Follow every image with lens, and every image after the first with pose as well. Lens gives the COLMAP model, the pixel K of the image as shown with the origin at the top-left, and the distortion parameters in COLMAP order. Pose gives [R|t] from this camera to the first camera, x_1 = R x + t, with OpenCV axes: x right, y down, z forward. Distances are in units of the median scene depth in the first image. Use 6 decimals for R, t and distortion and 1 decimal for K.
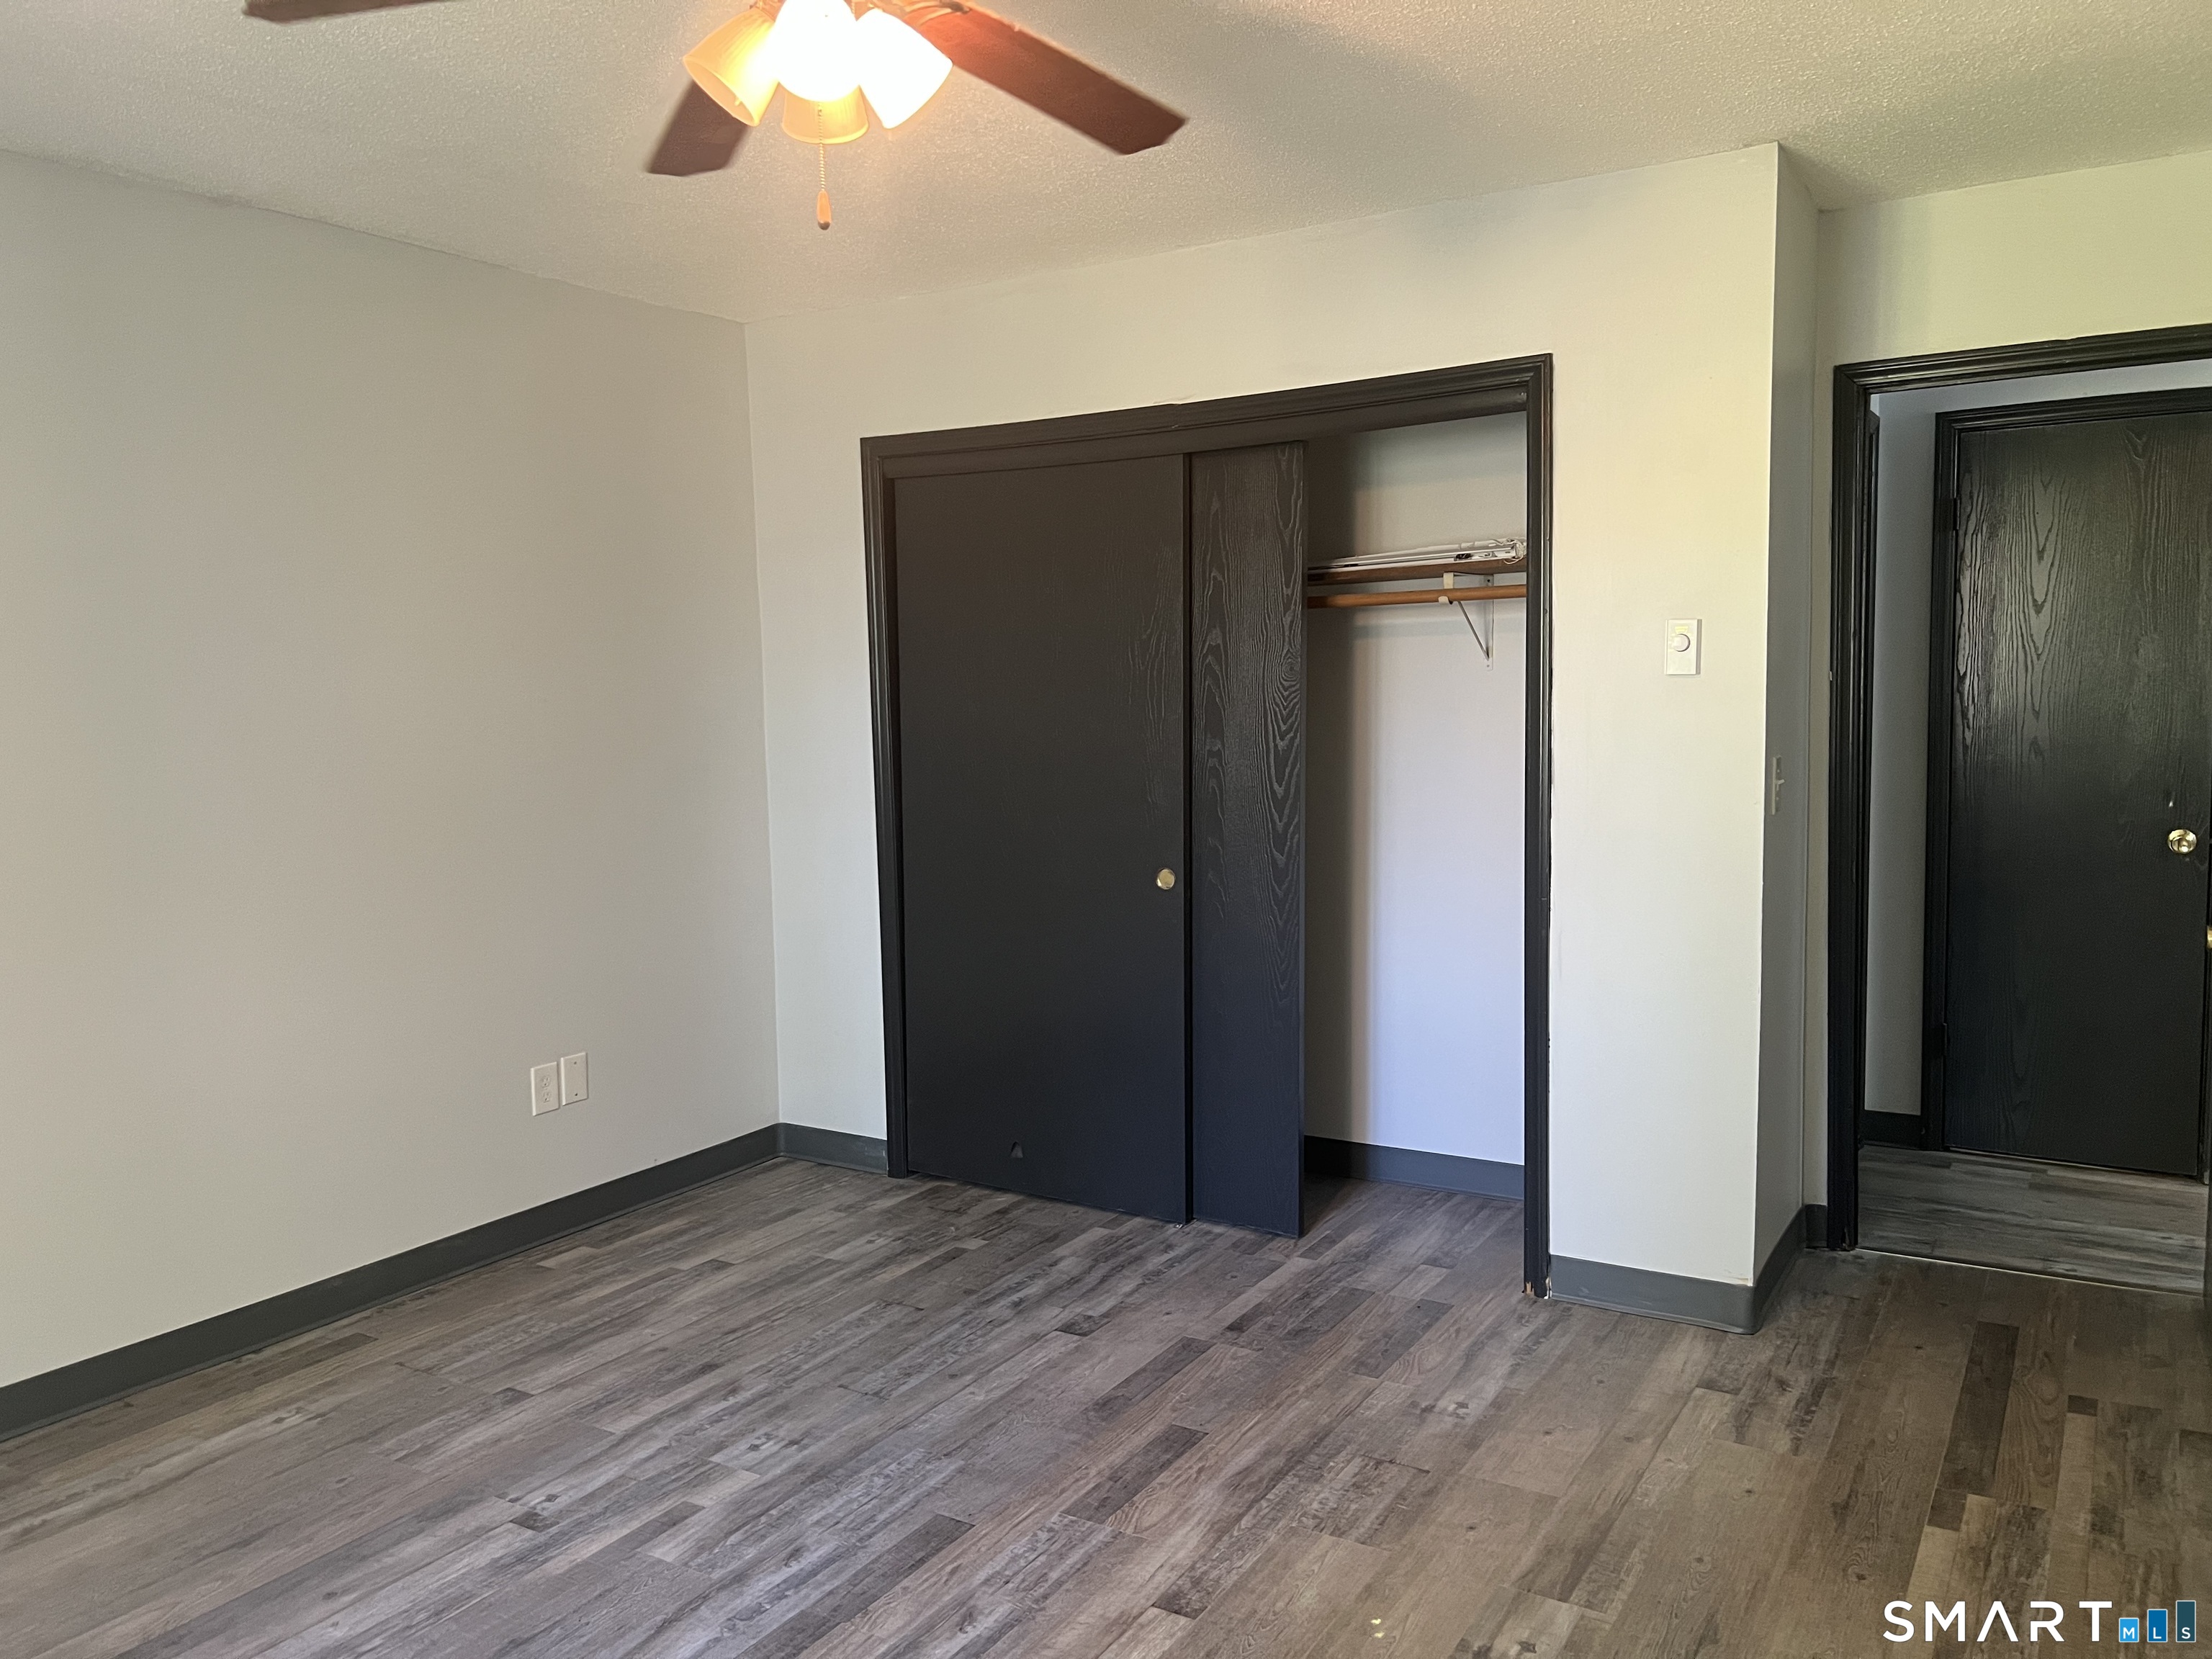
lens RADIAL K [[1677.0, 0, 1108.0], [0, 1677.0, 830.6], [0, 0, 1]] dist [0.060960, -0.024368]
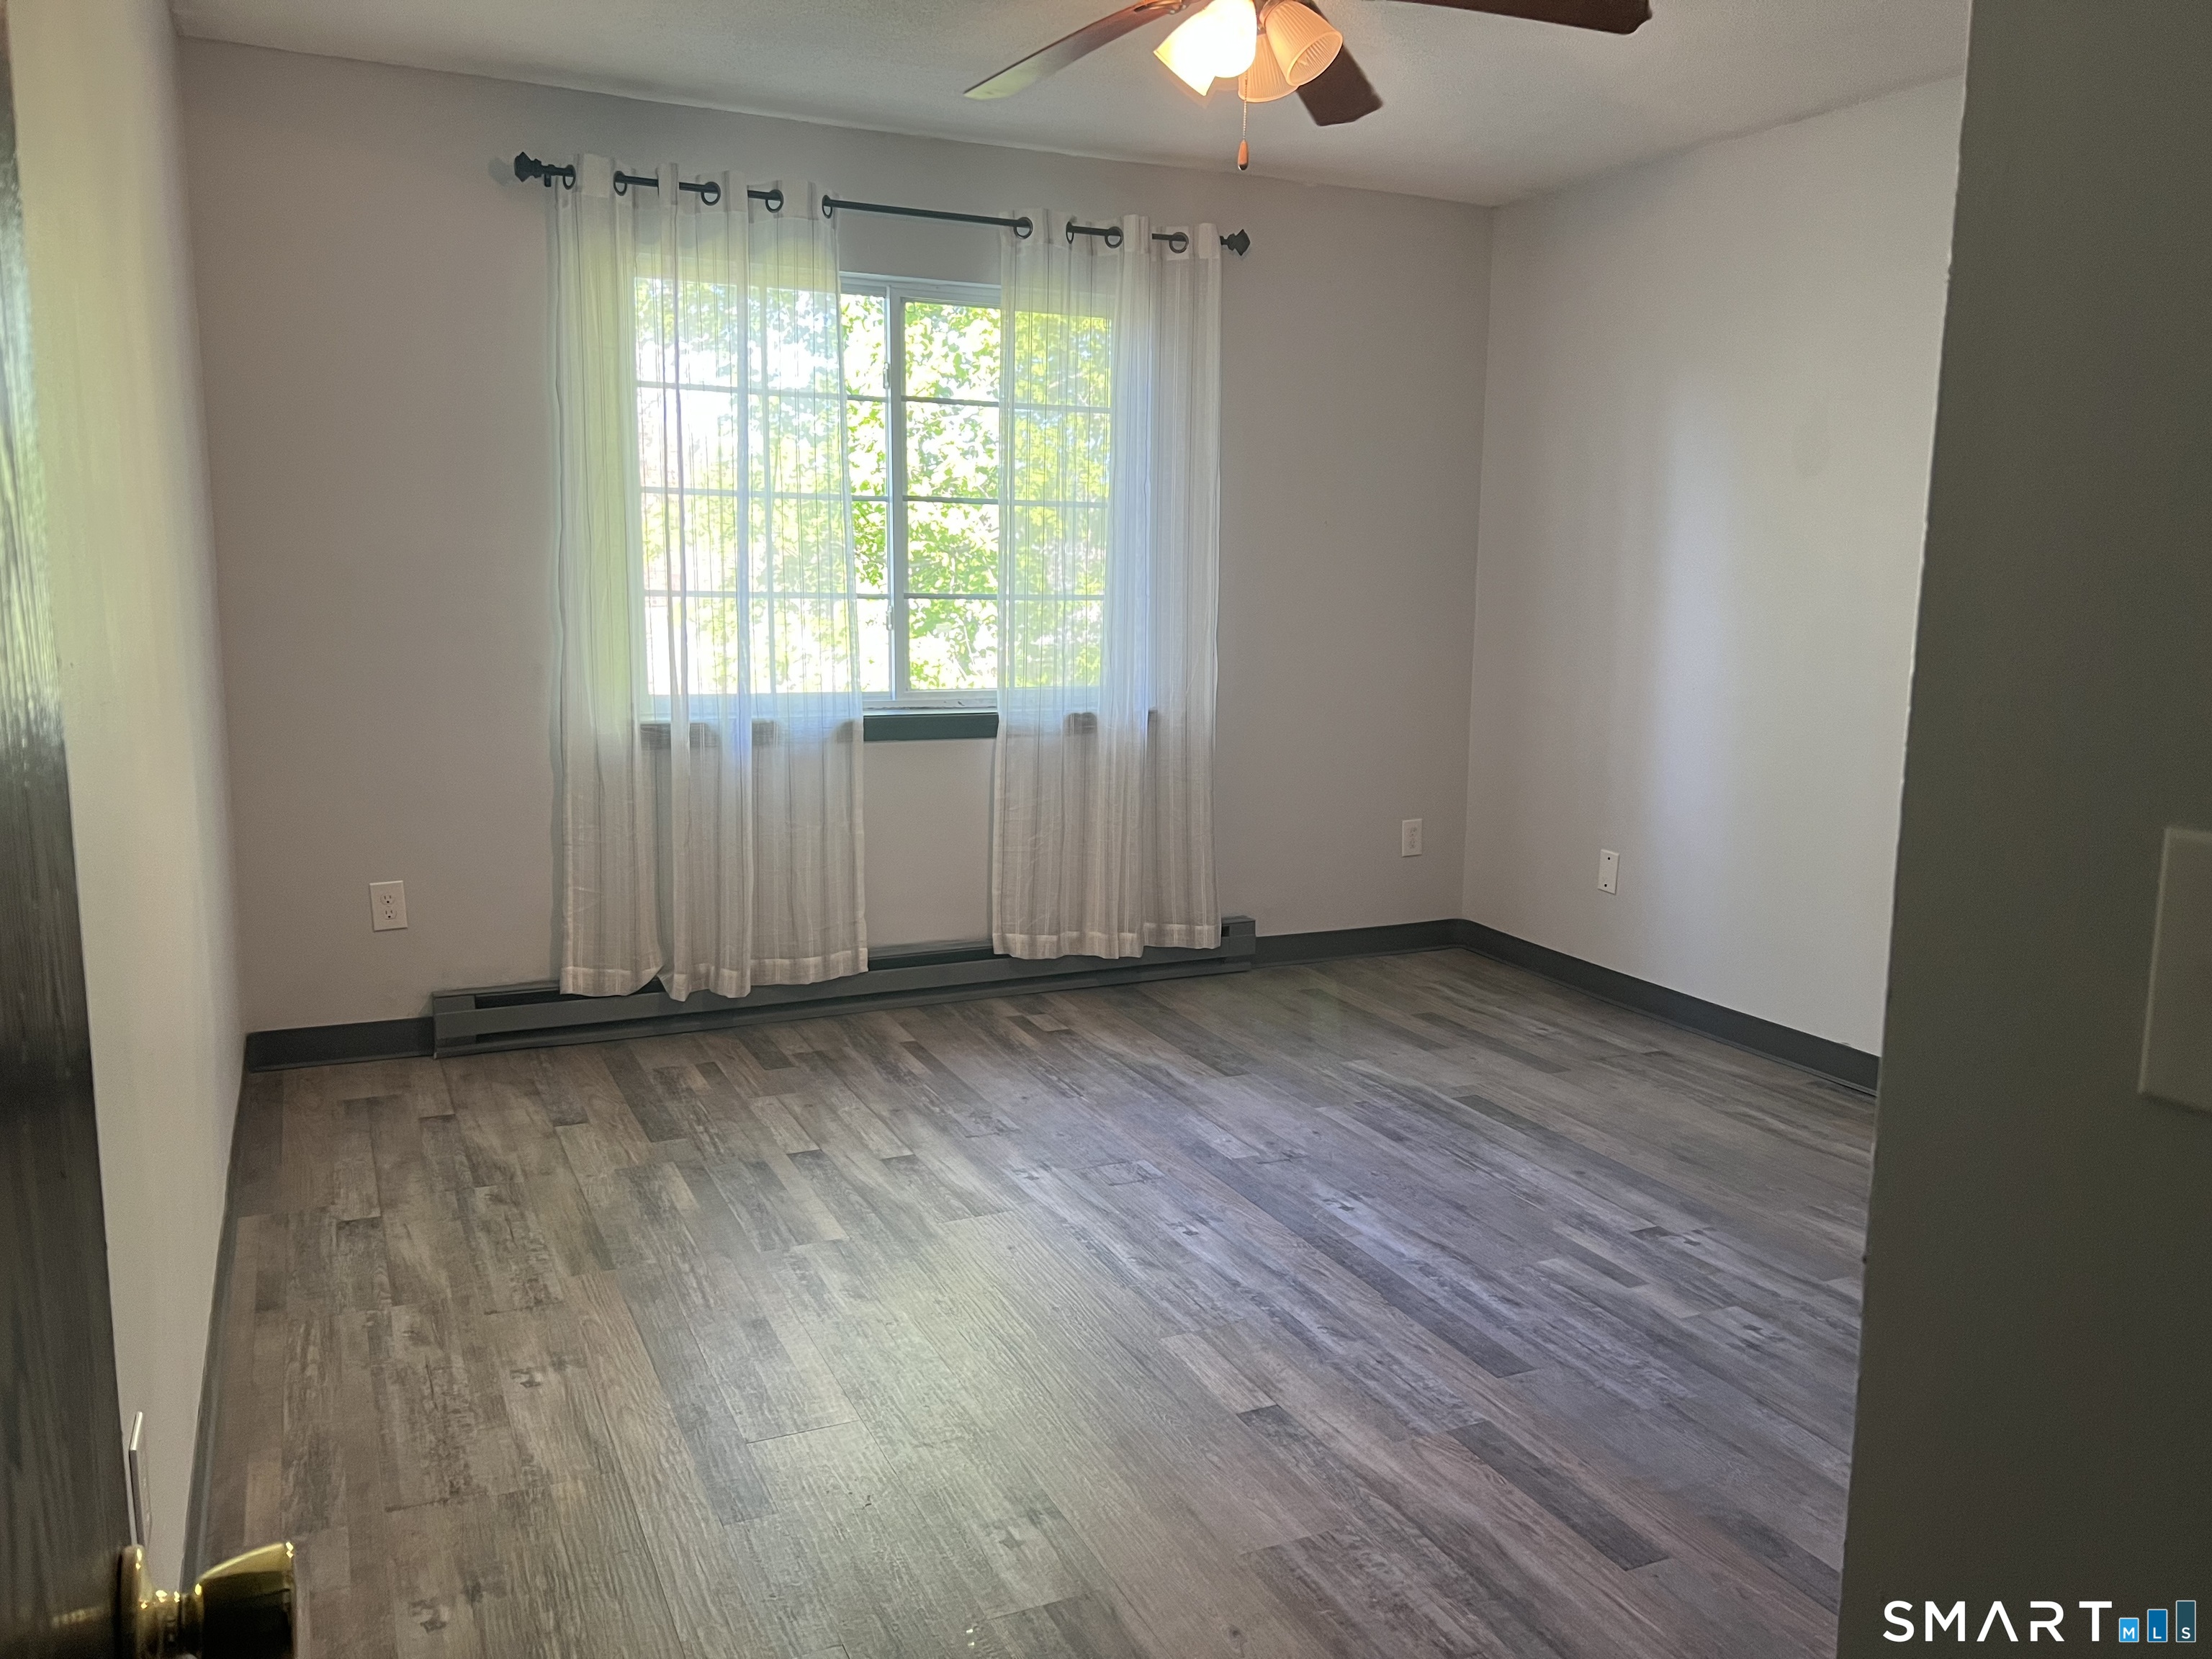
lens RADIAL K [[1677.0, 0, 1108.7], [0, 1677.0, 824.9], [0, 0, 1]] dist [0.060960, -0.024368]
pose [[-0.547508, 0.139807, -0.825039, 0.789473], [-0.080822, 0.972500, 0.218429, -0.093038], [0.832888, 0.186273, -0.521152, 1.238434]]
